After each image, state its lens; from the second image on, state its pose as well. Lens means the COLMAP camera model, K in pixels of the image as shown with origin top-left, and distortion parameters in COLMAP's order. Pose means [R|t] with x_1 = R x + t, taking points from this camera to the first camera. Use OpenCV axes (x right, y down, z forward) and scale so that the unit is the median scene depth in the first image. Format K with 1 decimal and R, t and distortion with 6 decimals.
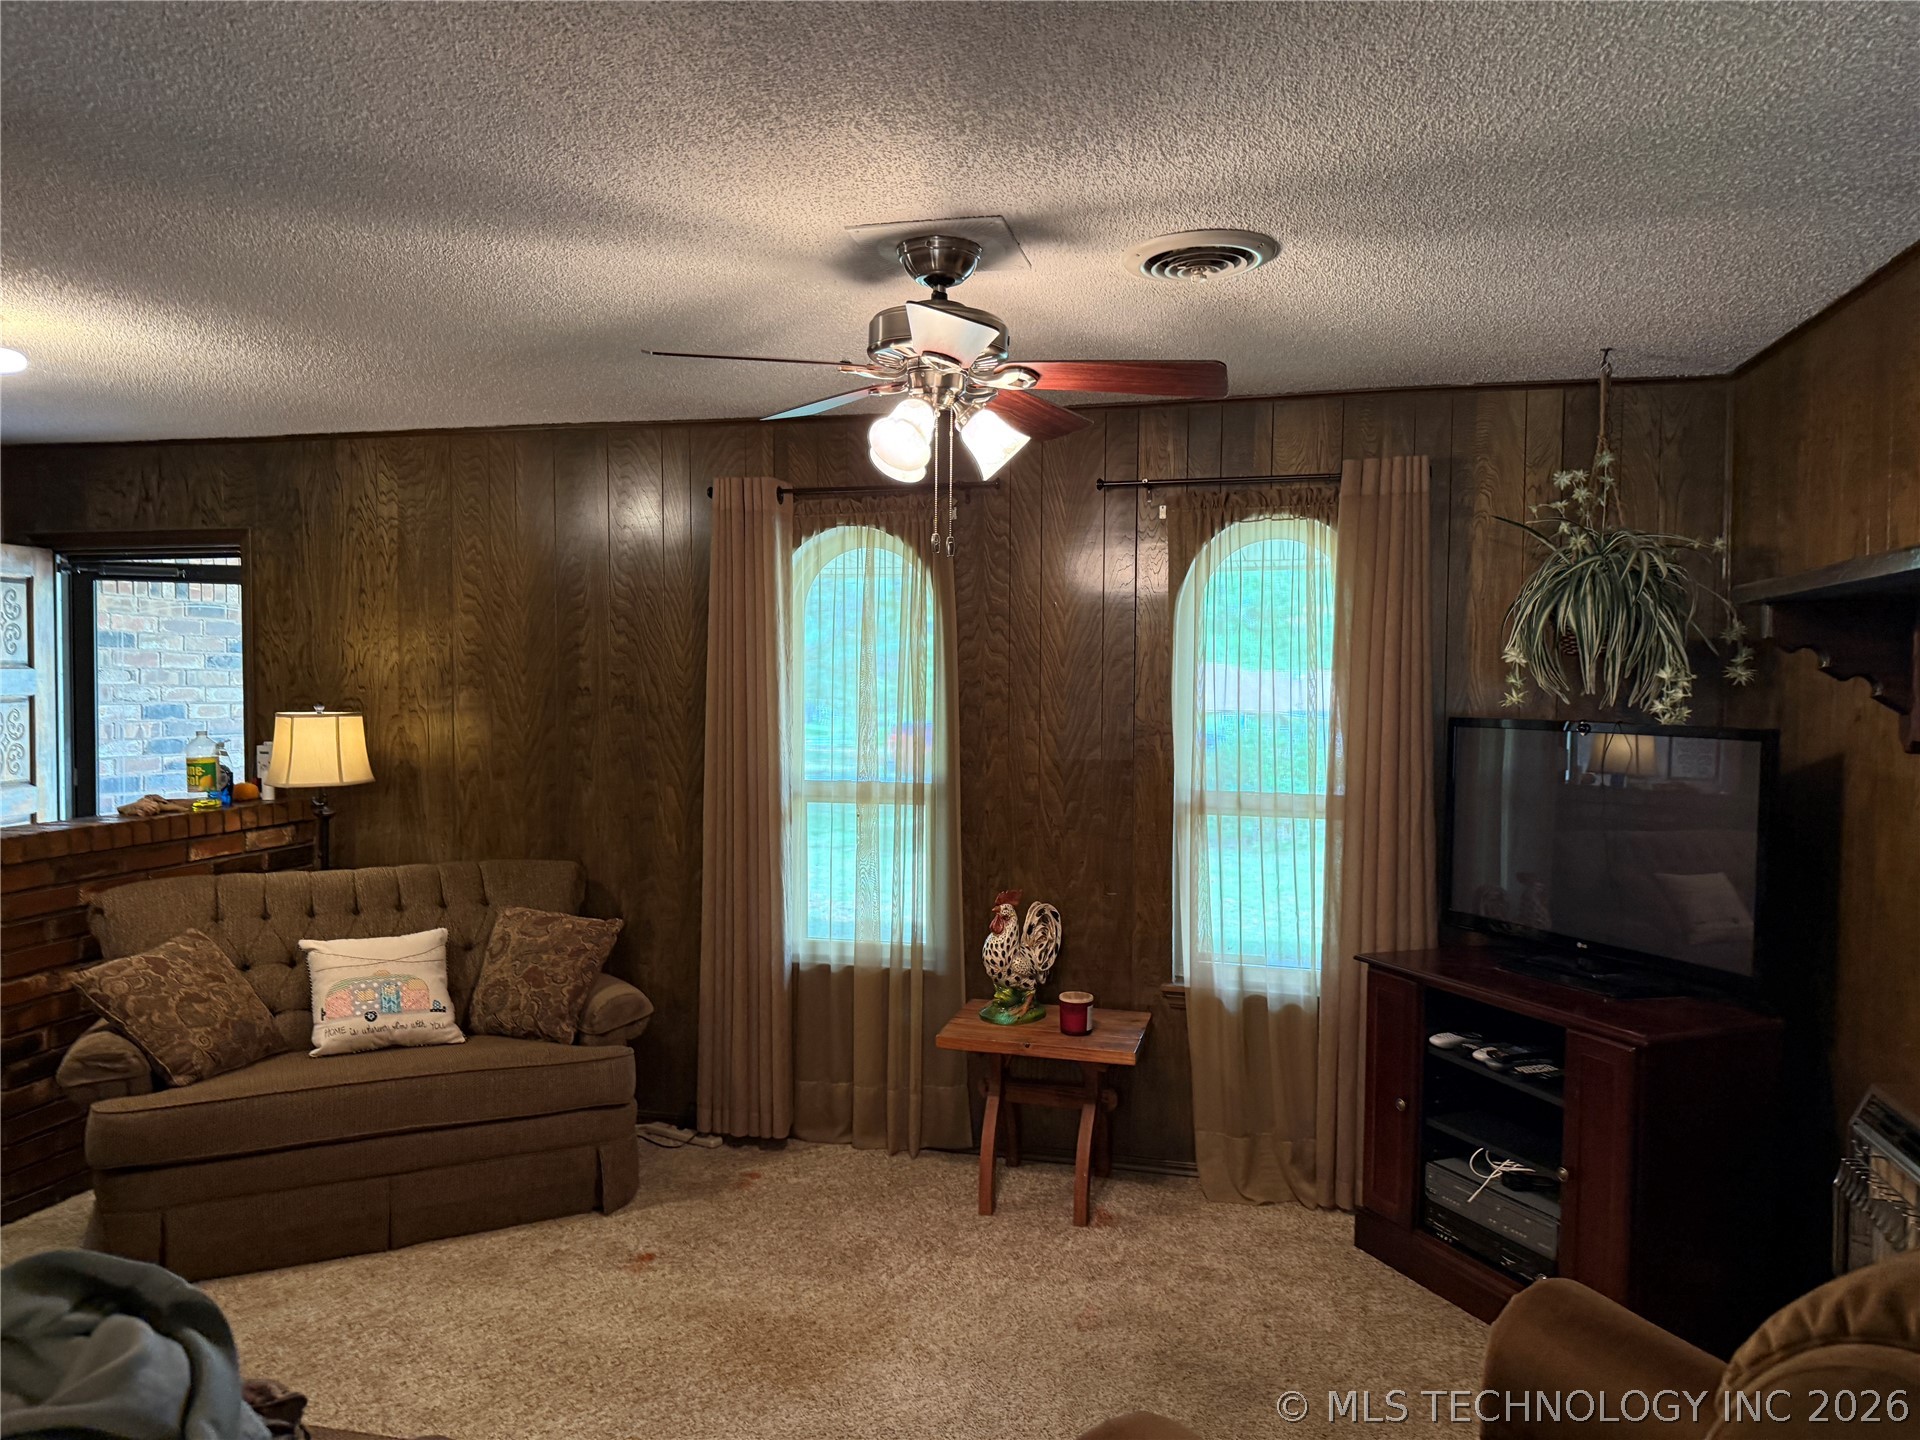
lens RADIAL K [[1353.9, 0, 956.9], [0, 1353.9, 715.6], [0, 0, 1]] dist [0.046002, -0.059769]
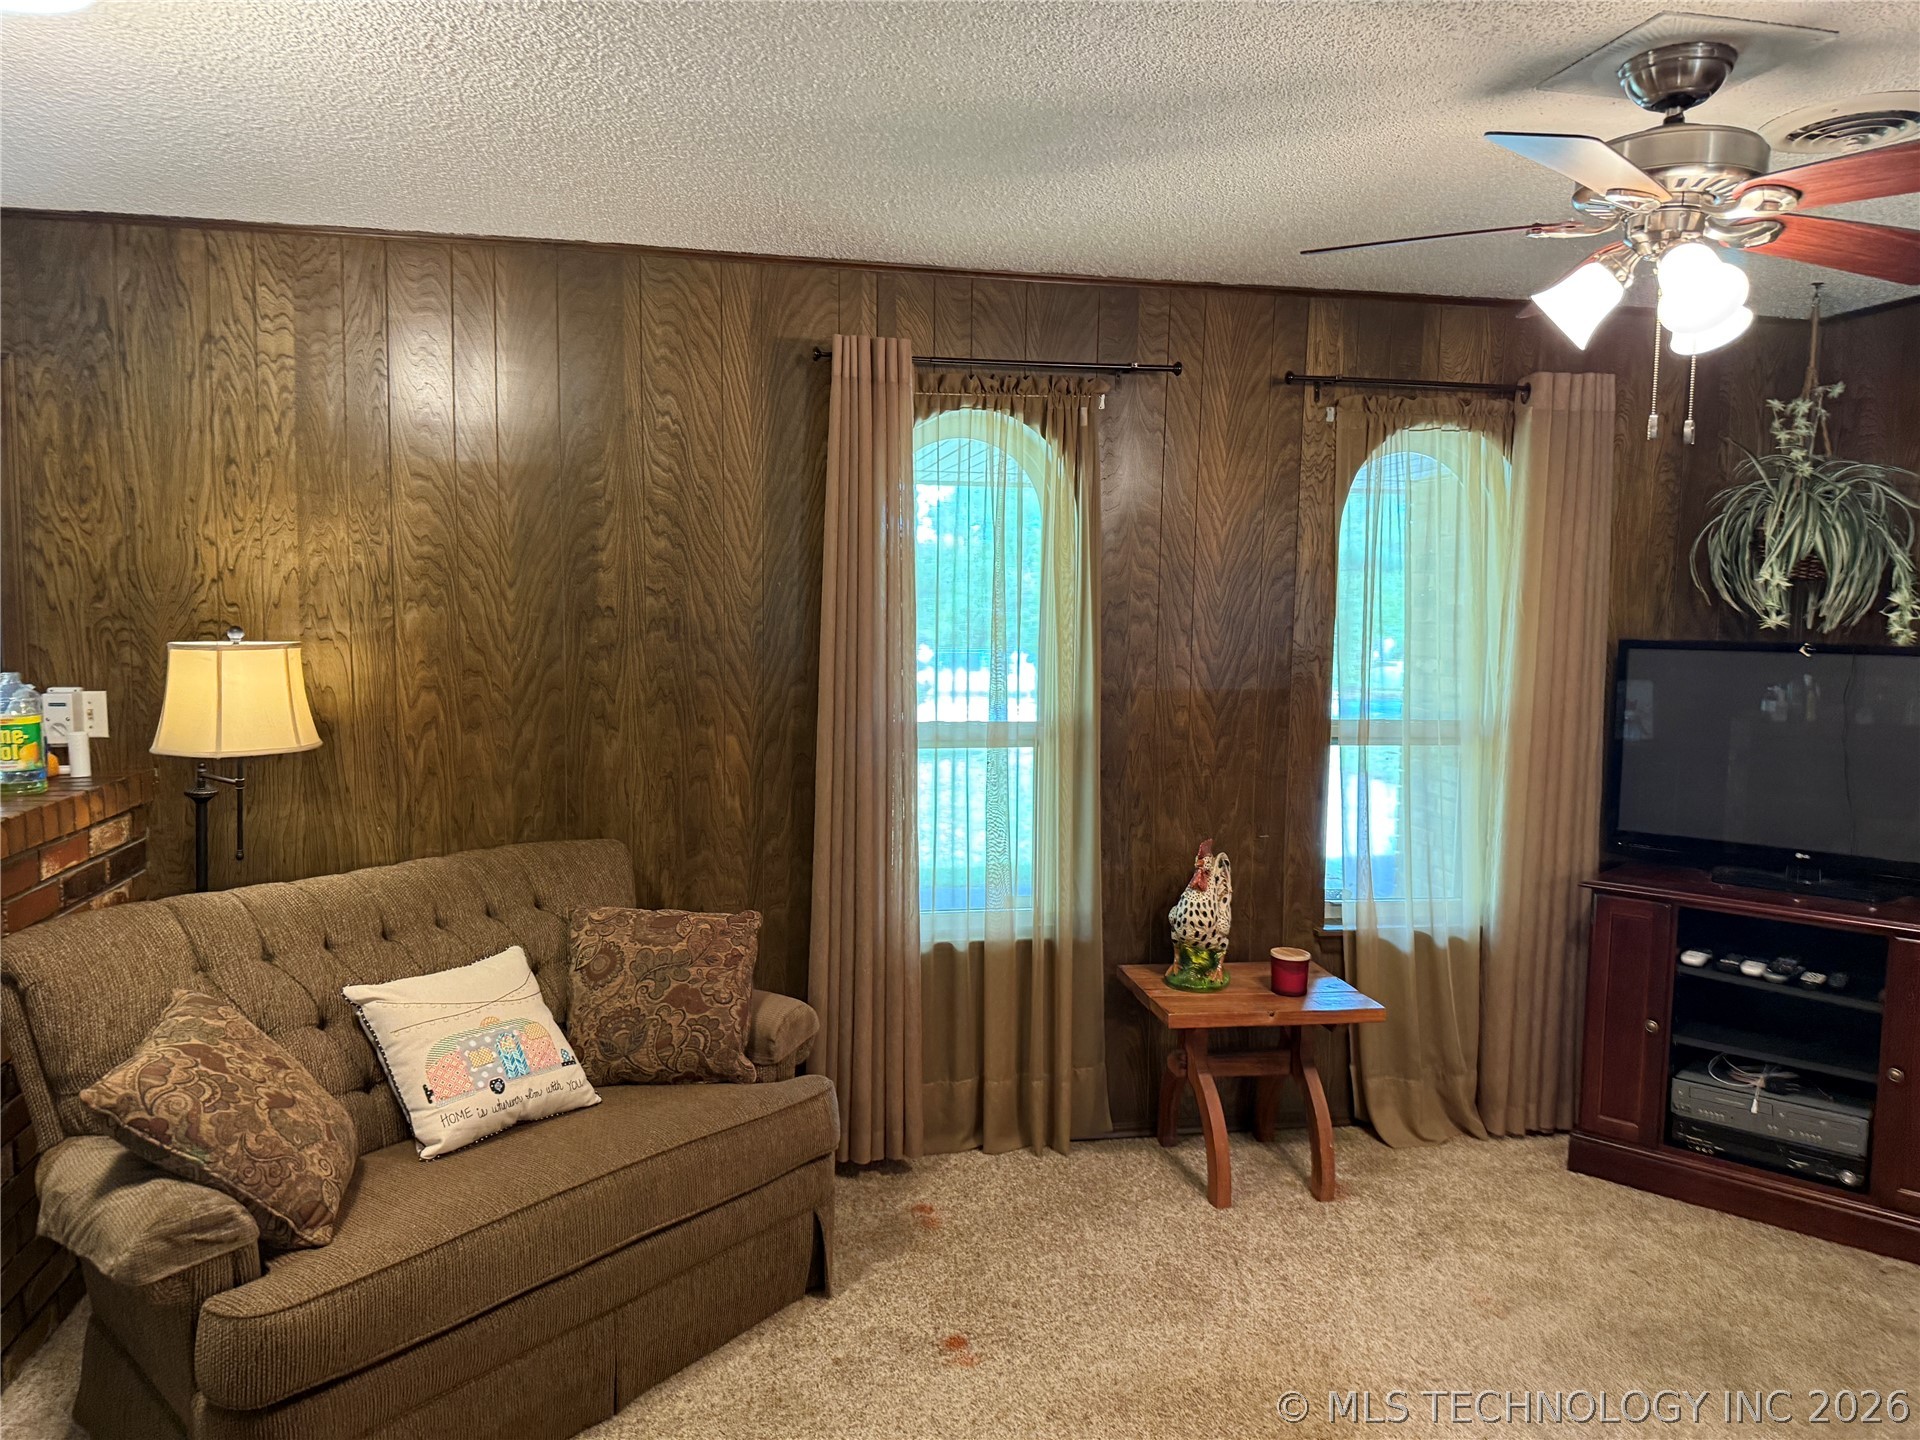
lens RADIAL K [[1353.9, 0, 953.8], [0, 1353.9, 716.0], [0, 0, 1]] dist [0.046002, -0.059769]
pose [[0.905024, -0.029779, 0.424317, -0.456135], [0.005869, 0.998326, 0.057548, -0.002817], [-0.425320, -0.049592, 0.903683, 0.263893]]
